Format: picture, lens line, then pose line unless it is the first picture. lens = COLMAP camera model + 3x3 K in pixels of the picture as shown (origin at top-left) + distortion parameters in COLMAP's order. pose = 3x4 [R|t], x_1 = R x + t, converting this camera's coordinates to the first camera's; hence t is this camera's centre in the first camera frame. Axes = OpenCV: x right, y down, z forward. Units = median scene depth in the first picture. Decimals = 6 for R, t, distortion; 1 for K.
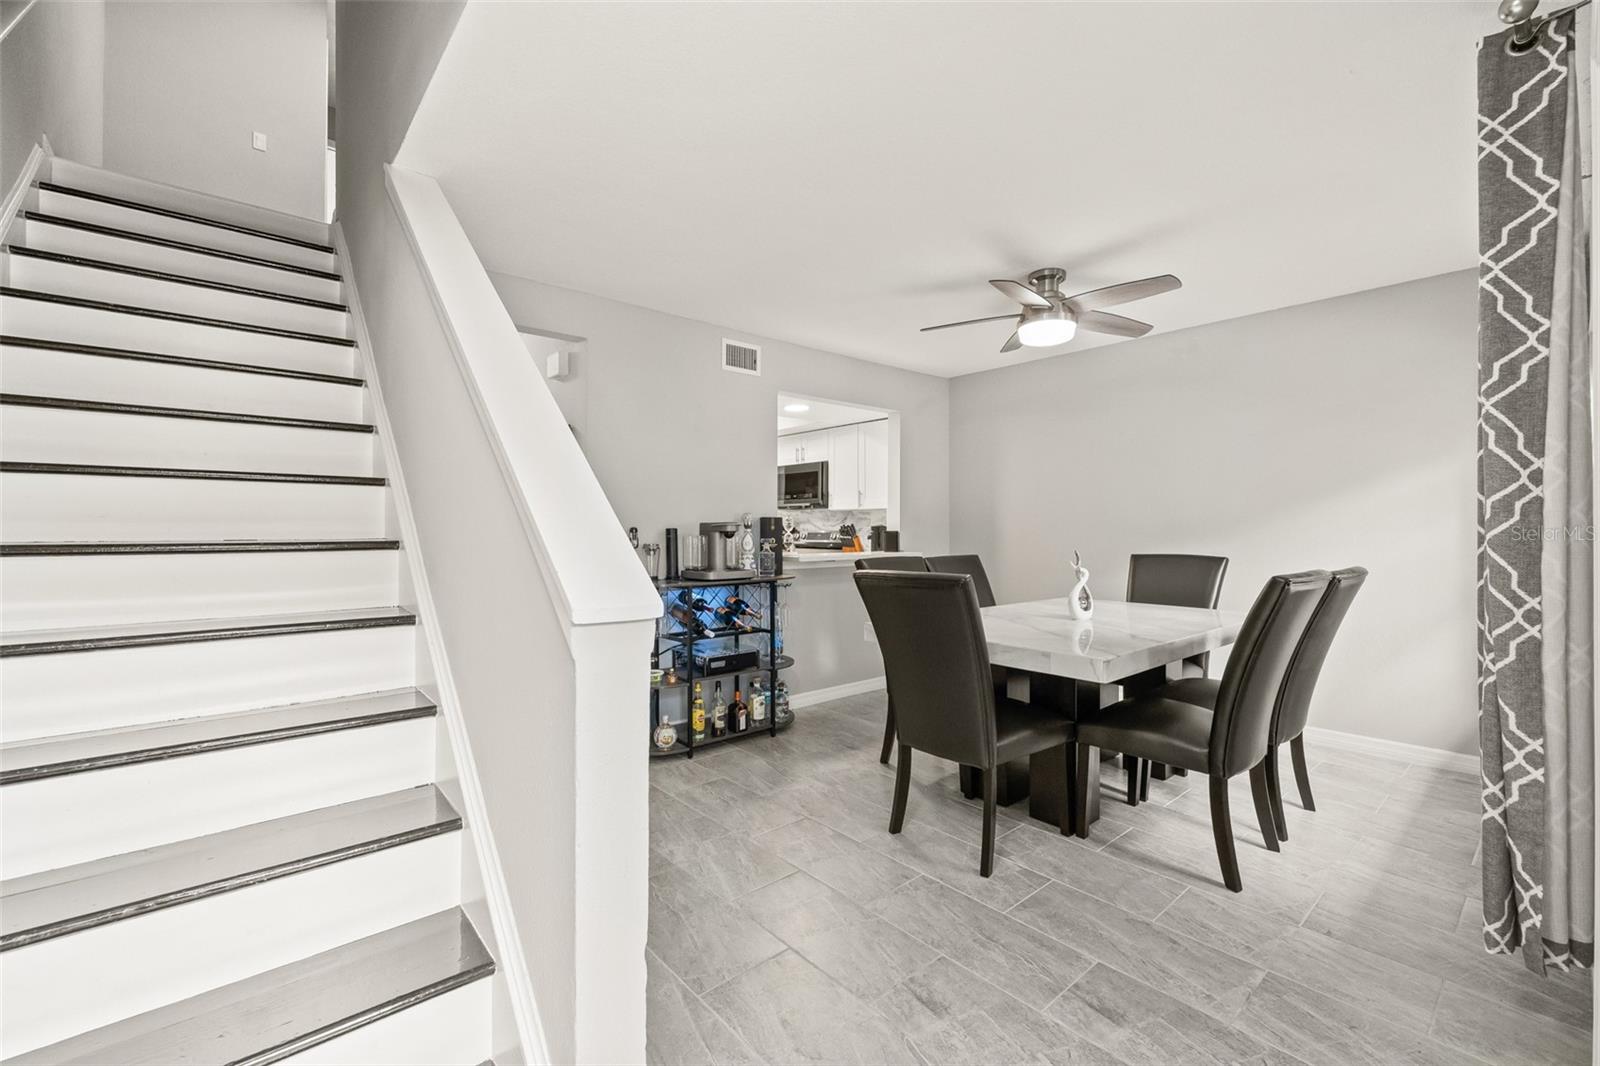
lens RADIAL K [[661.7, 0, 800.0], [0, 661.7, 533.0], [0, 0, 1]] dist [0.003830, 0.000133]
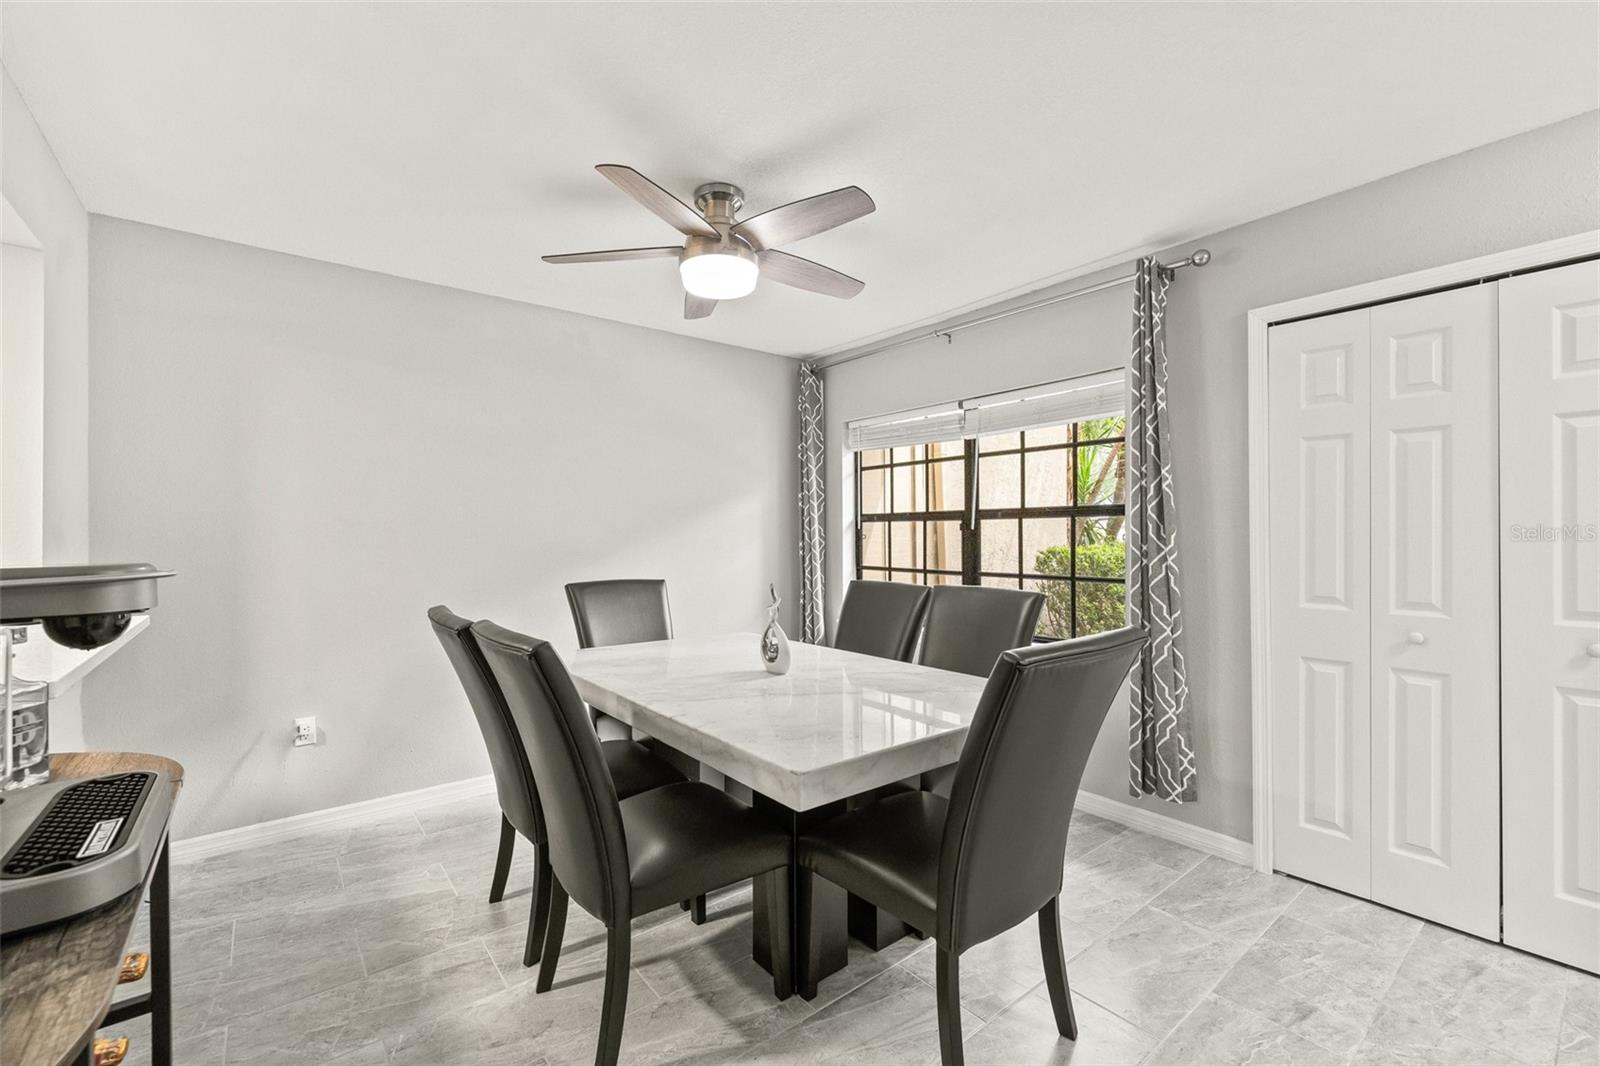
lens RADIAL K [[661.7, 0, 800.0], [0, 661.7, 533.0], [0, 0, 1]] dist [0.003830, 0.000133]
pose [[0.044194, 0.004182, 0.999014, -0.578578], [0.005724, 0.999974, -0.004439, -0.046894], [-0.999007, 0.005915, 0.044168, 1.561182]]
